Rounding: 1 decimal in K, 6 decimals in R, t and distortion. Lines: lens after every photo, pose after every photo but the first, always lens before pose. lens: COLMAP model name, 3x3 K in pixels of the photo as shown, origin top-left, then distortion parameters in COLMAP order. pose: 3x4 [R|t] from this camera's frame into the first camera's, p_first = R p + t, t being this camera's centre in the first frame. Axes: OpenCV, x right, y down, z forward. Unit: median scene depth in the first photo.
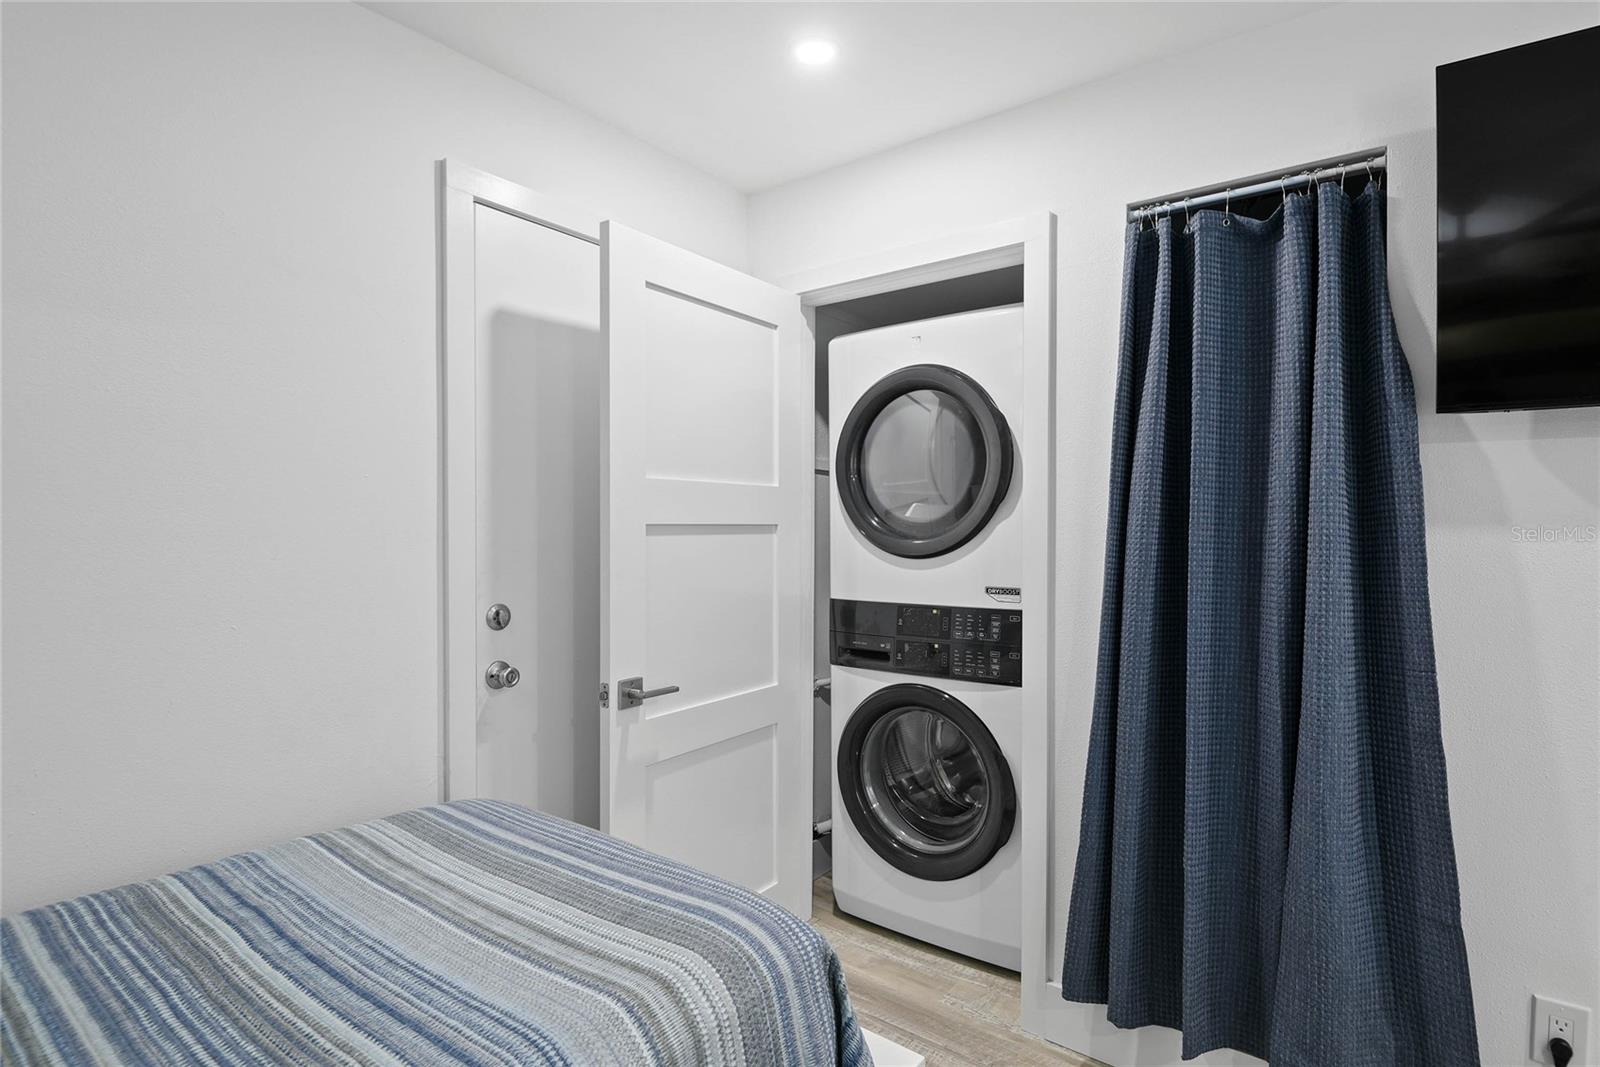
lens RADIAL K [[786.7, 0, 800.0], [0, 786.7, 533.5], [0, 0, 1]] dist [0.027125, -0.034549]
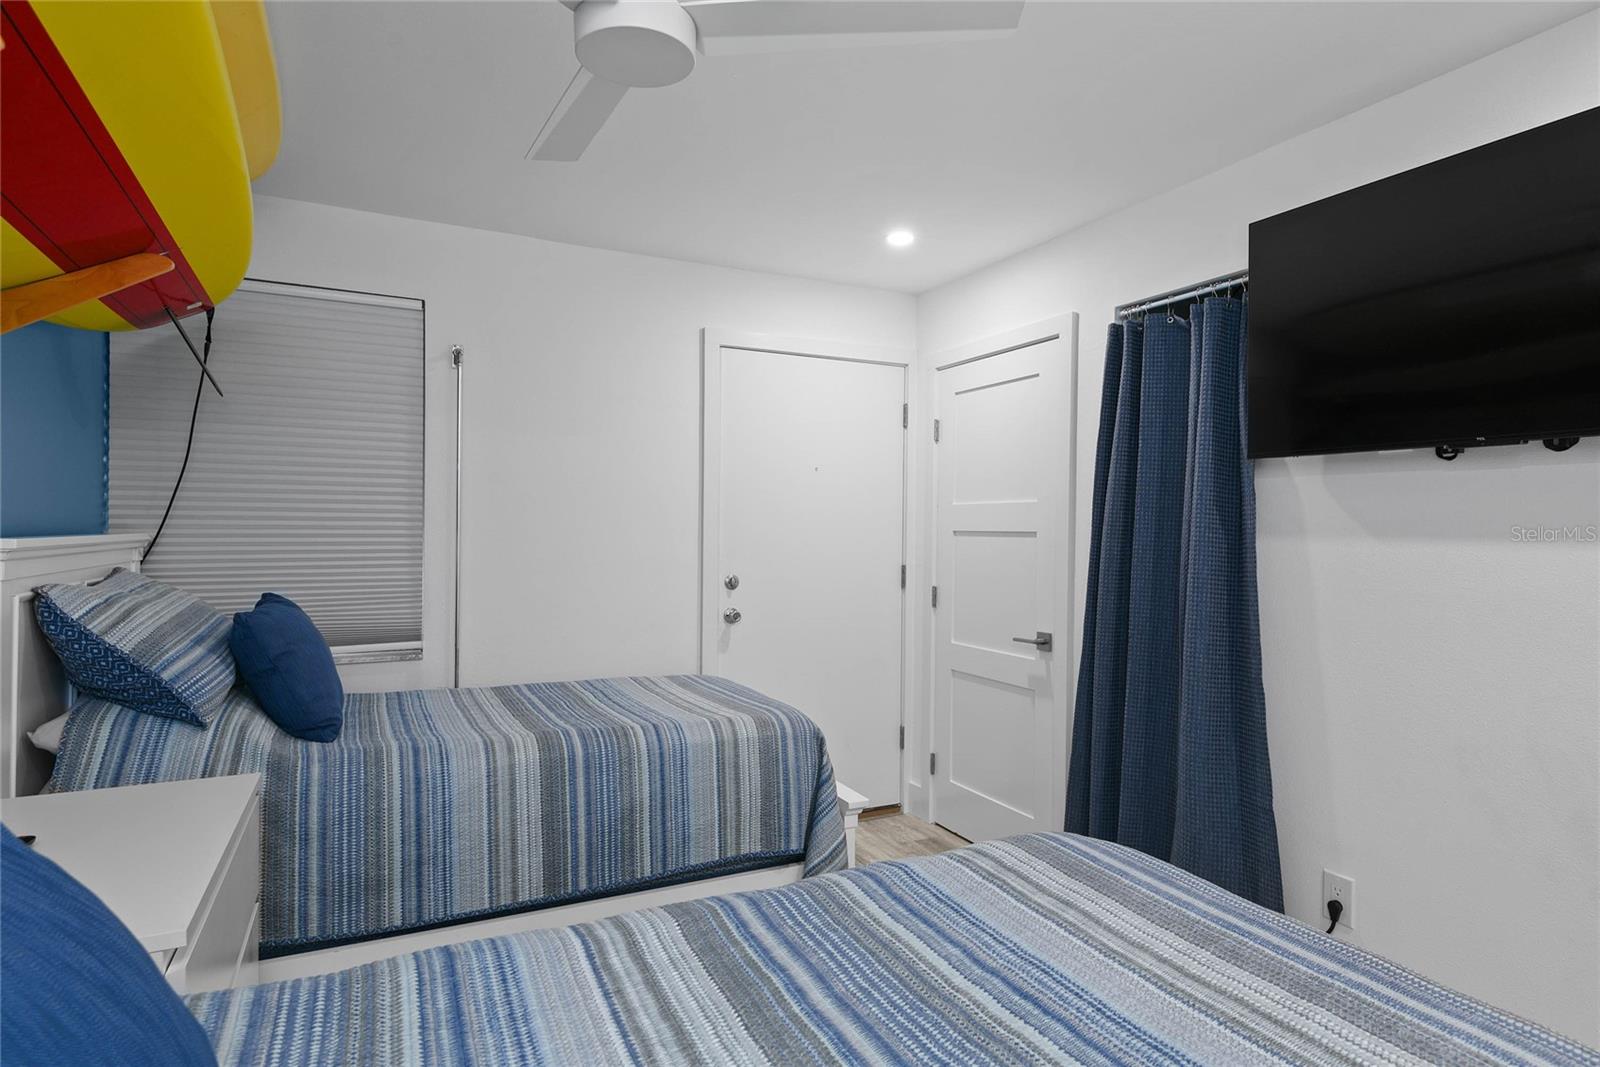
lens RADIAL K [[878.3, 0, 807.0], [0, 878.3, 532.7], [0, 0, 1]] dist [0.045594, -0.033277]
pose [[0.899380, 0.007162, -0.437109, 0.681867], [-0.008550, 0.999963, -0.001207, -0.003895], [0.437084, 0.004823, 0.899408, -0.746210]]
